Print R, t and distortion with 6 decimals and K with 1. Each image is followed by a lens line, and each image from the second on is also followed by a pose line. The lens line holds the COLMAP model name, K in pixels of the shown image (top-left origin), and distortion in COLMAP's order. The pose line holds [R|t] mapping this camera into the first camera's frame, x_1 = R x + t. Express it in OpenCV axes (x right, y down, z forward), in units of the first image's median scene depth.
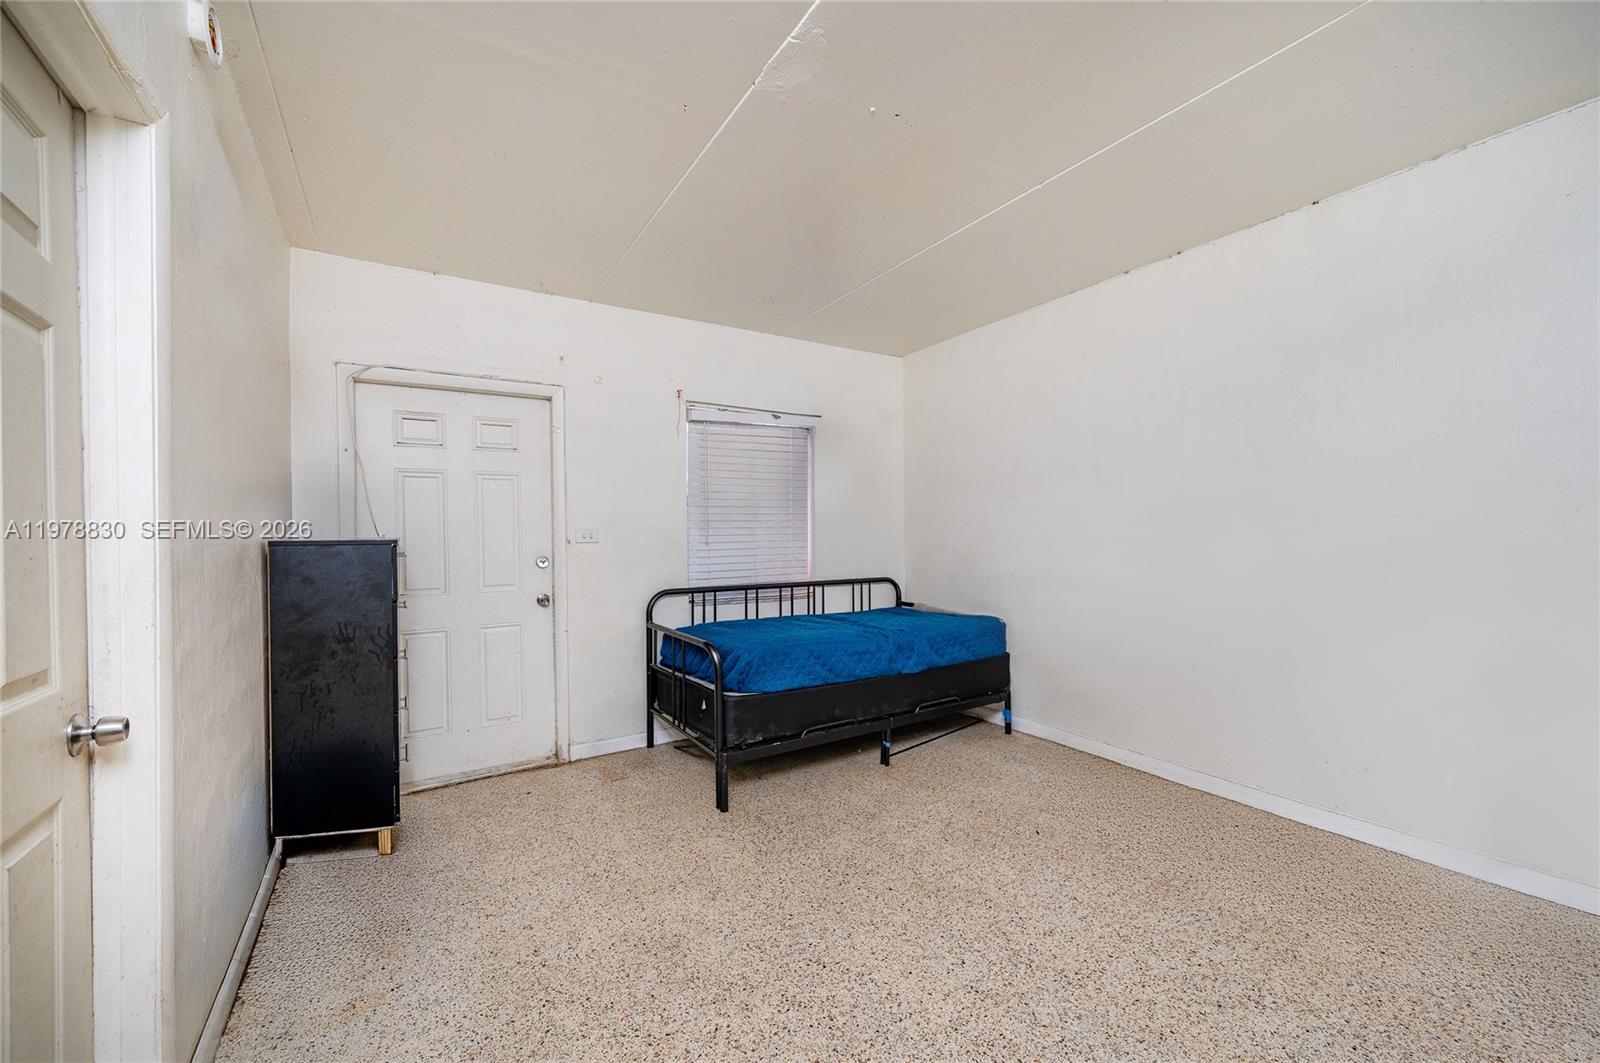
lens RADIAL K [[628.7, 0, 797.9], [0, 628.7, 531.3], [0, 0, 1]] dist [0.000331, -0.000073]
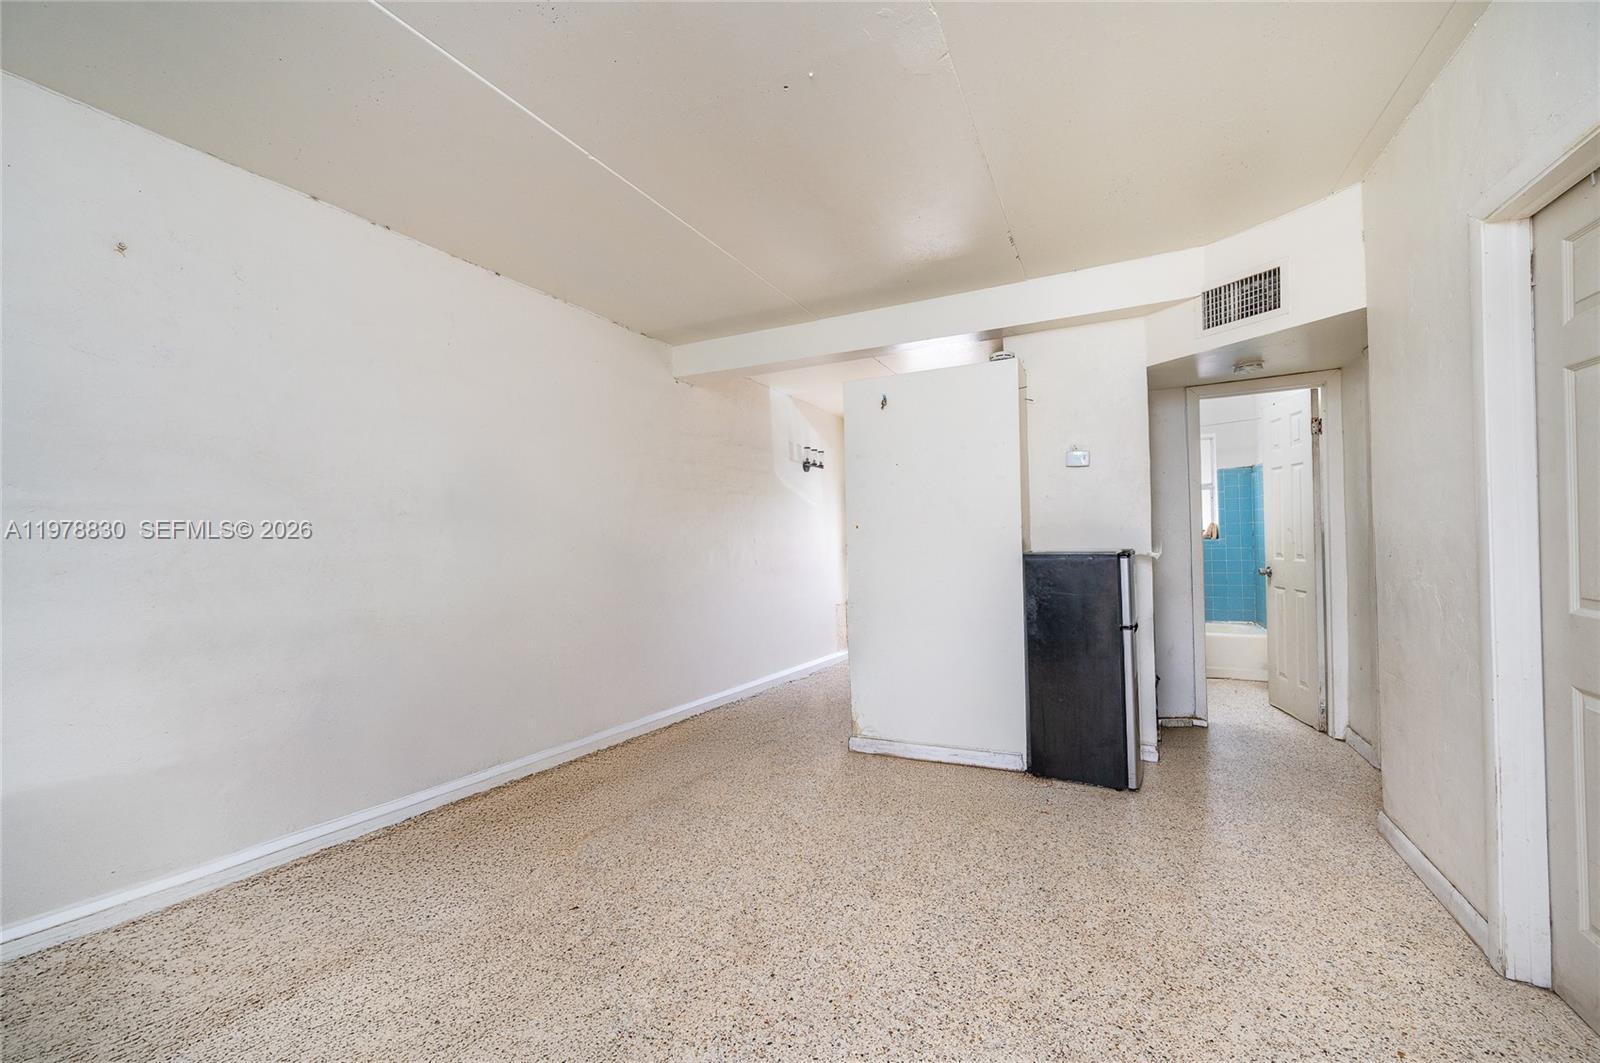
lens RADIAL K [[628.7, 0, 798.9], [0, 628.7, 539.9], [0, 0, 1]] dist [0.000331, -0.000073]
pose [[-0.521921, 0.024158, 0.852651, -0.717989], [0.030192, 0.999496, -0.009837, 0.017724], [-0.852459, 0.020609, -0.522388, 1.718245]]
